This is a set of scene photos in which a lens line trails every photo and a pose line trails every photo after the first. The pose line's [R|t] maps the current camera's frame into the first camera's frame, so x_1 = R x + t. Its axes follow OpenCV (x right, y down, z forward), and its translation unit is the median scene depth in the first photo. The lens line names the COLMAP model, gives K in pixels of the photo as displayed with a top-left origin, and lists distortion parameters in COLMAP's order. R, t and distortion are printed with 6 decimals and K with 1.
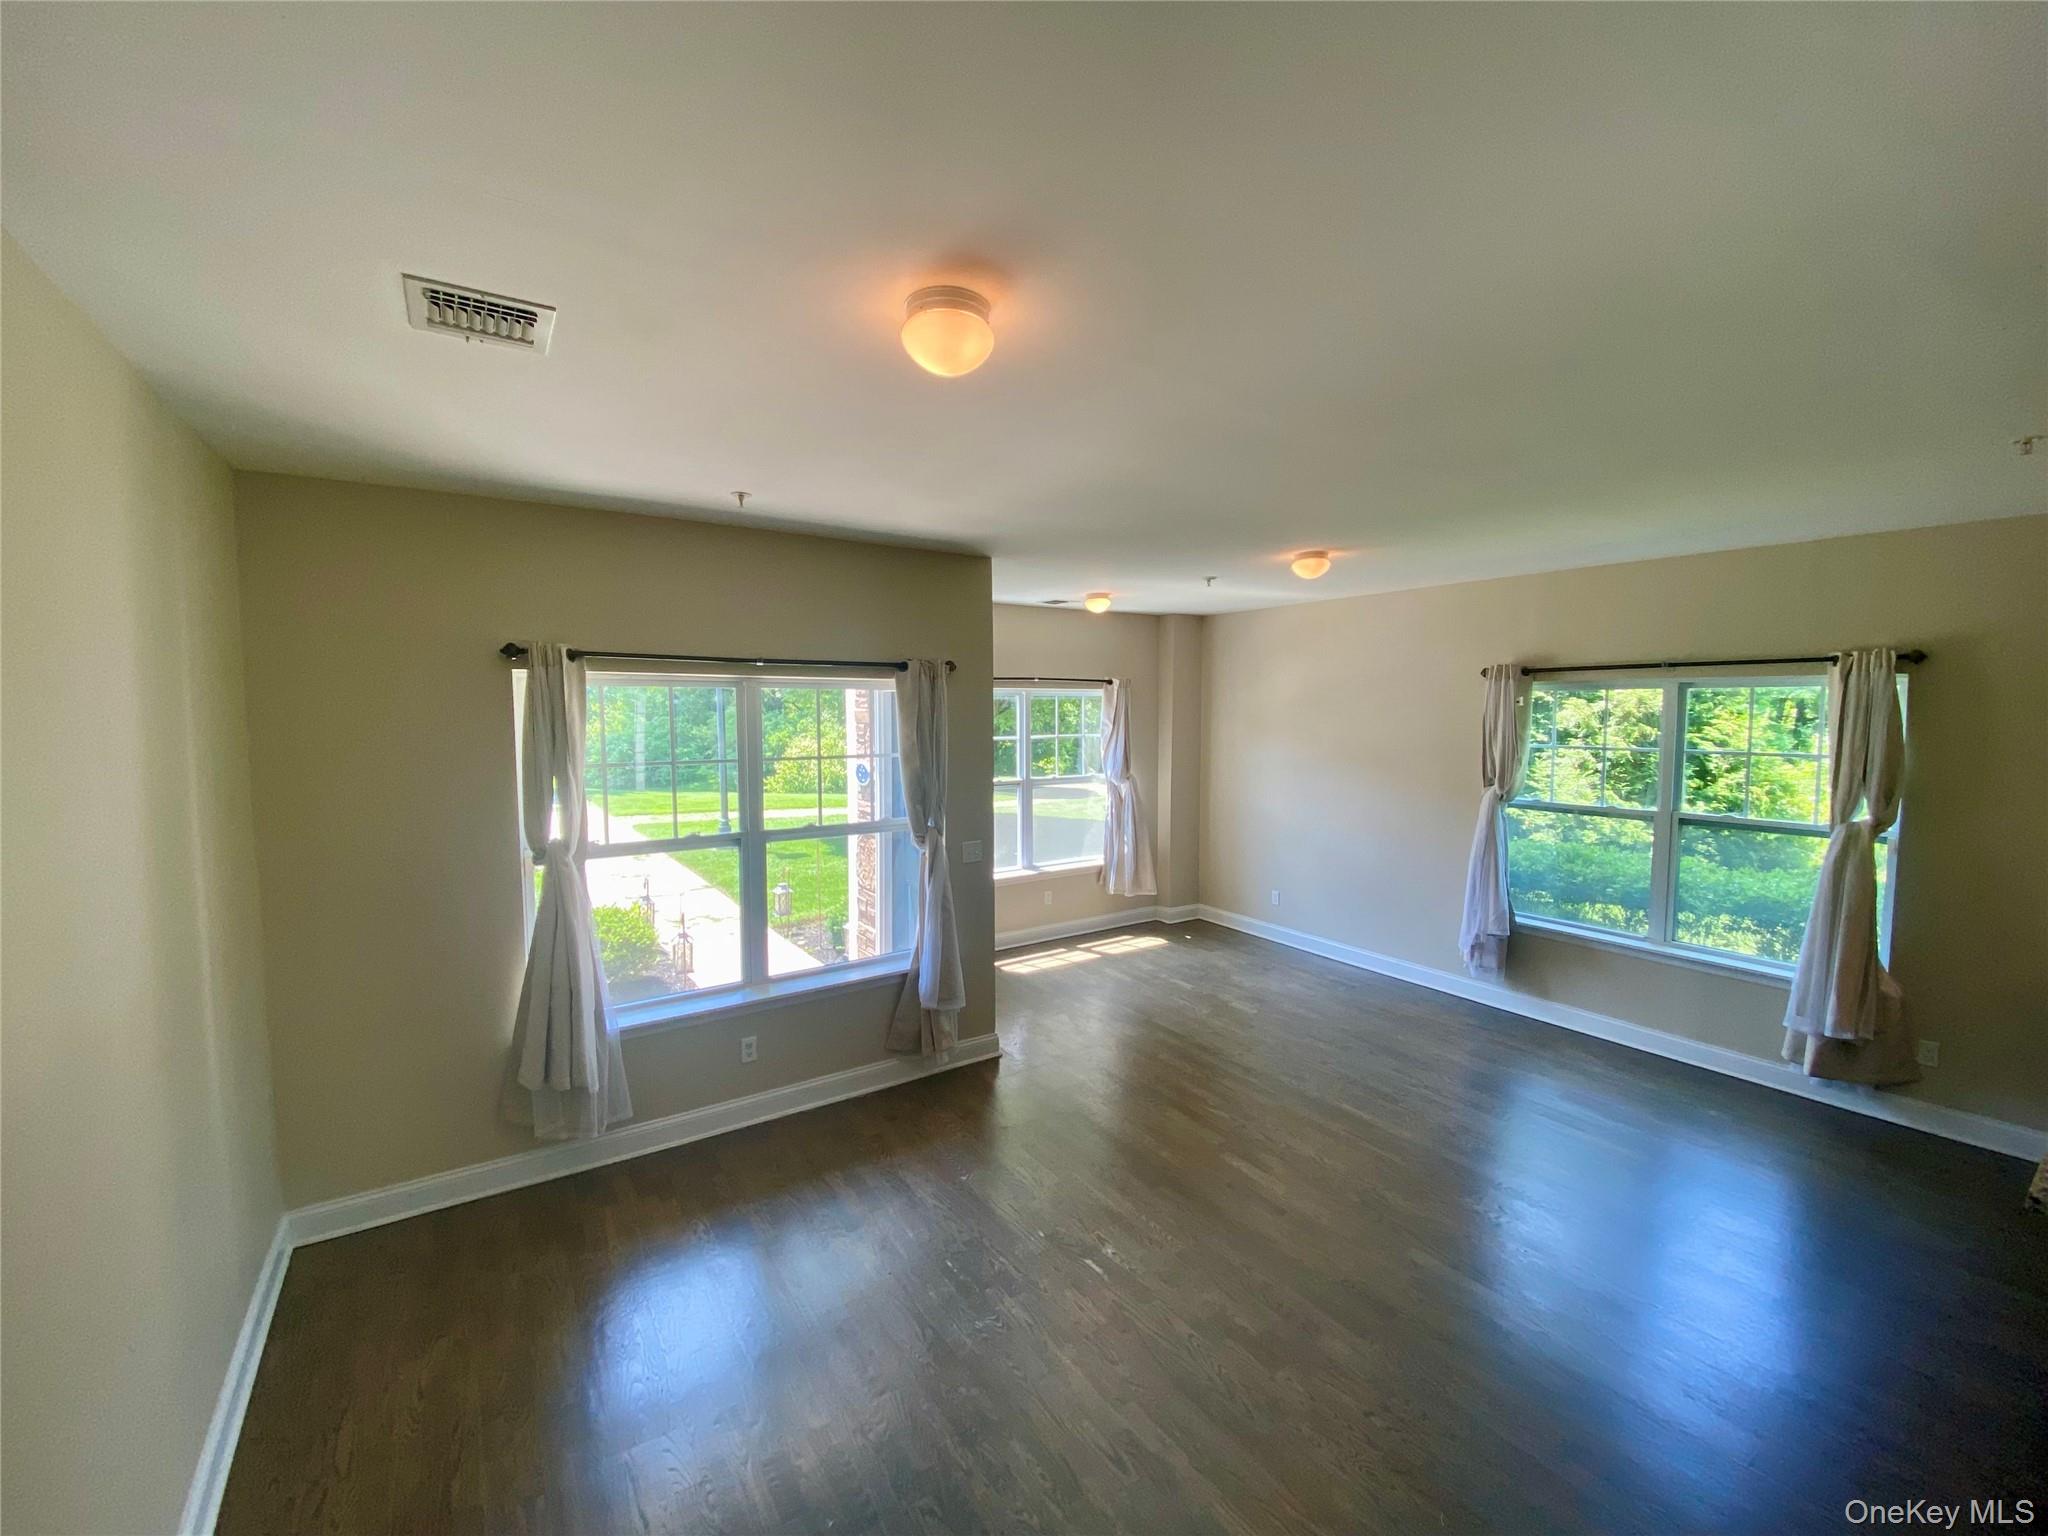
lens RADIAL K [[819.2, 0, 1024.0], [0, 819.2, 768.0], [0, 0, 1]] dist [0.029346, -0.021040]
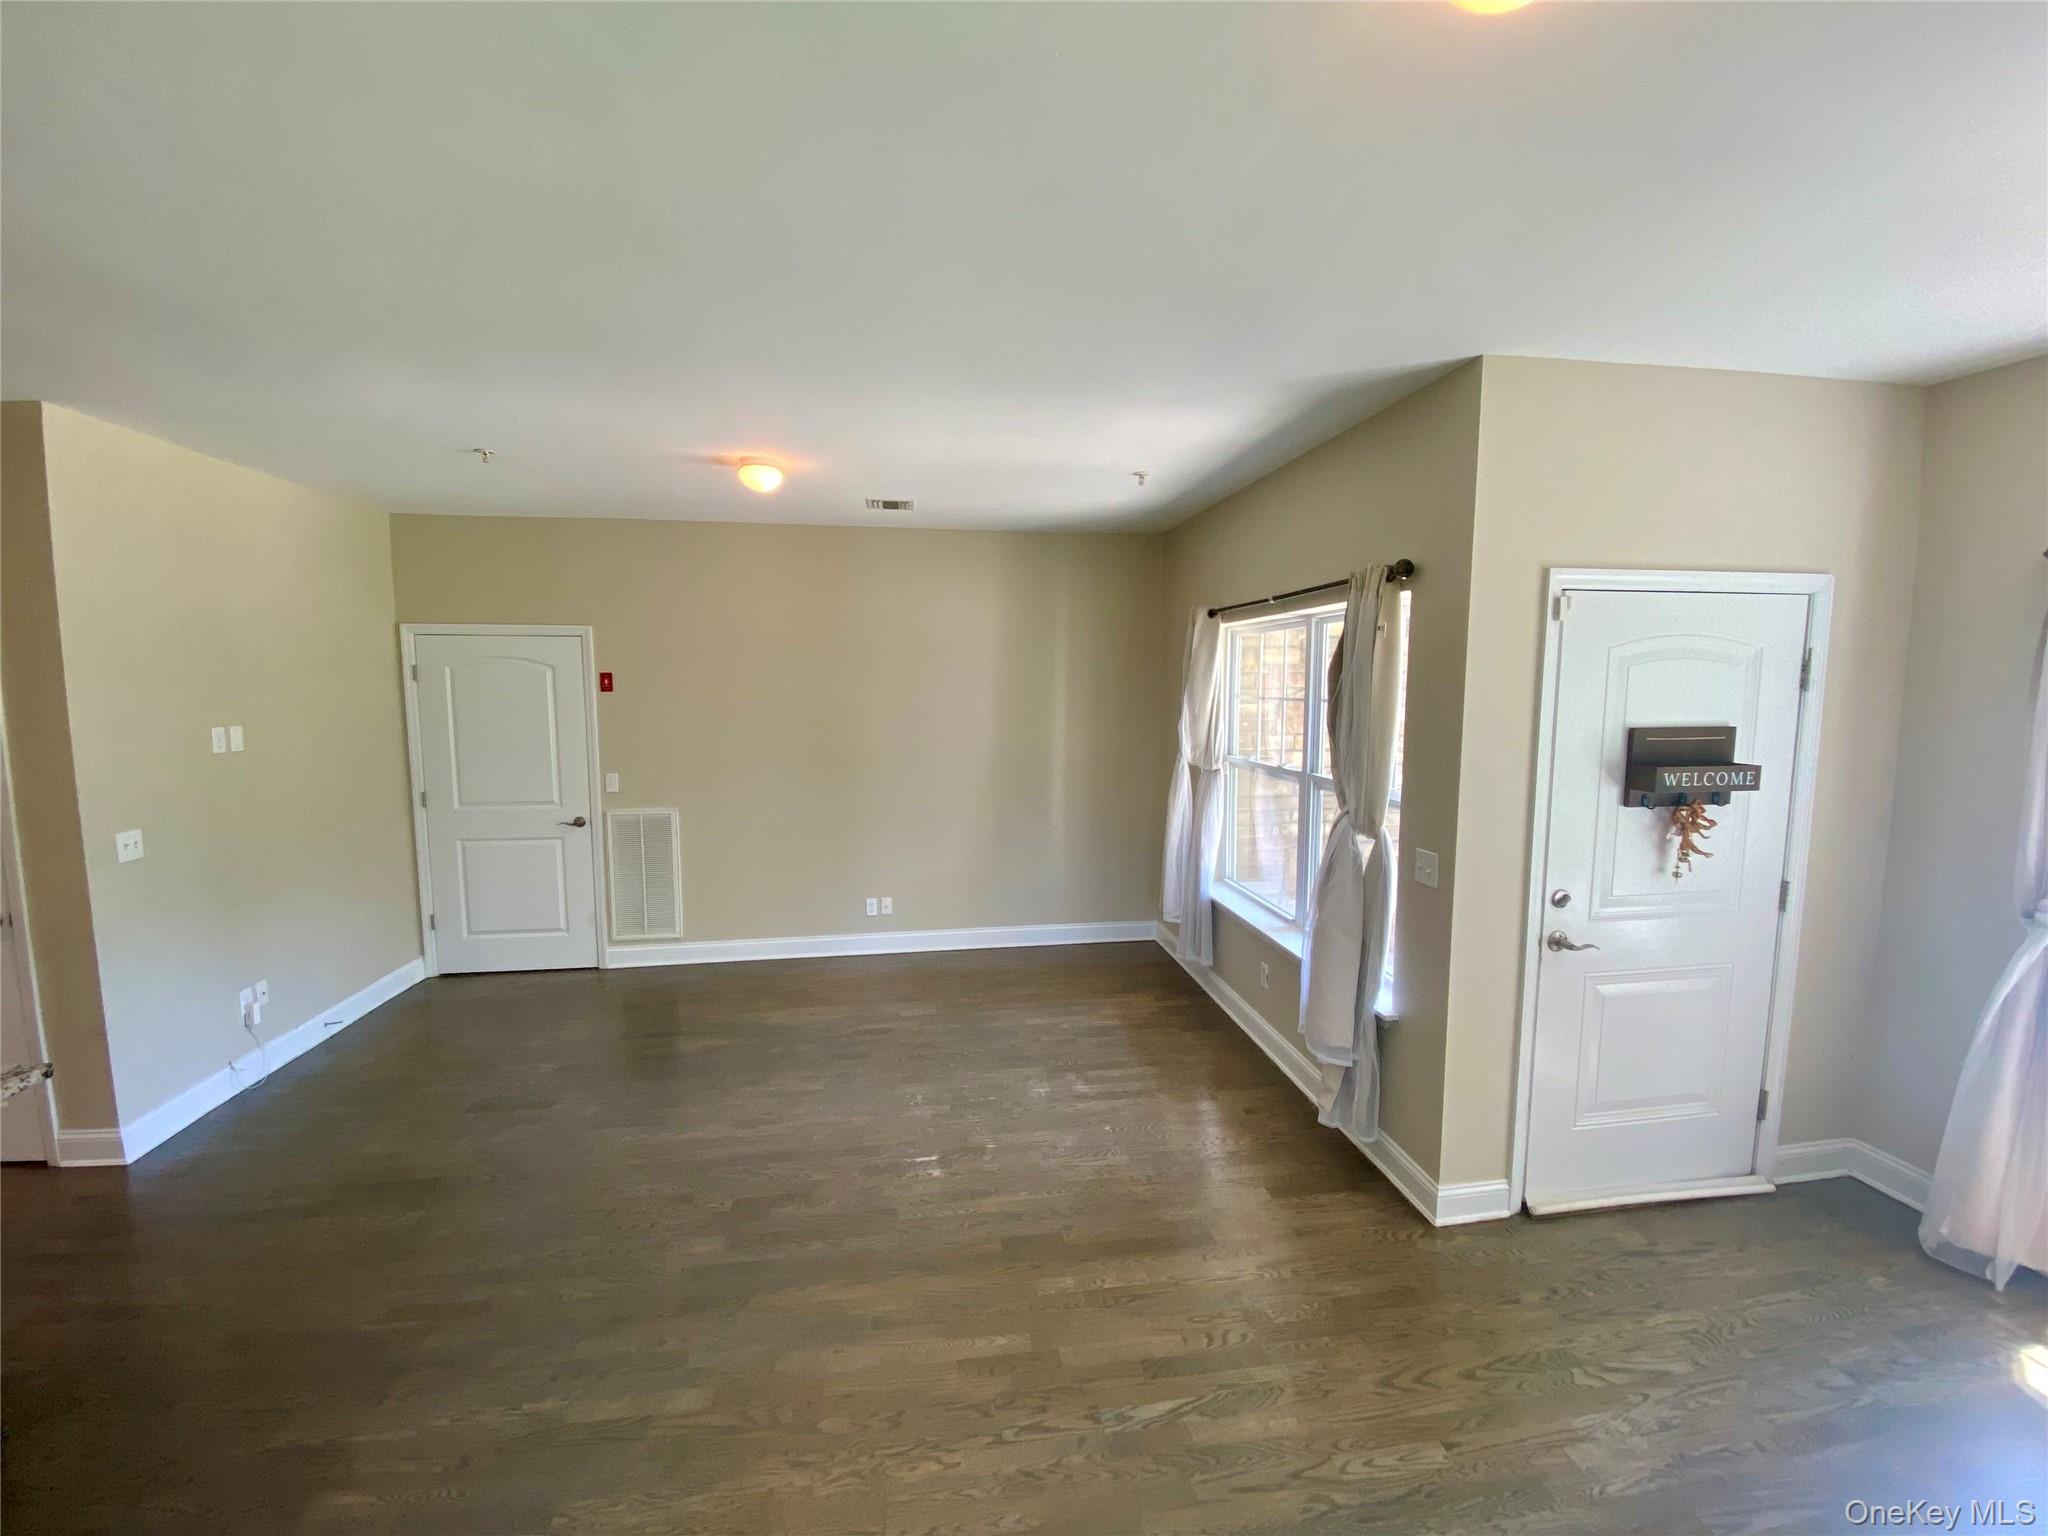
lens RADIAL K [[797.3, 0, 1020.5], [0, 797.3, 751.4], [0, 0, 1]] dist [0.001064, -0.019723]
pose [[-0.413867, 0.079088, -0.906895, 0.437528], [-0.064458, 0.991173, 0.115853, -0.022988], [0.908053, 0.106404, -0.405116, 0.693536]]
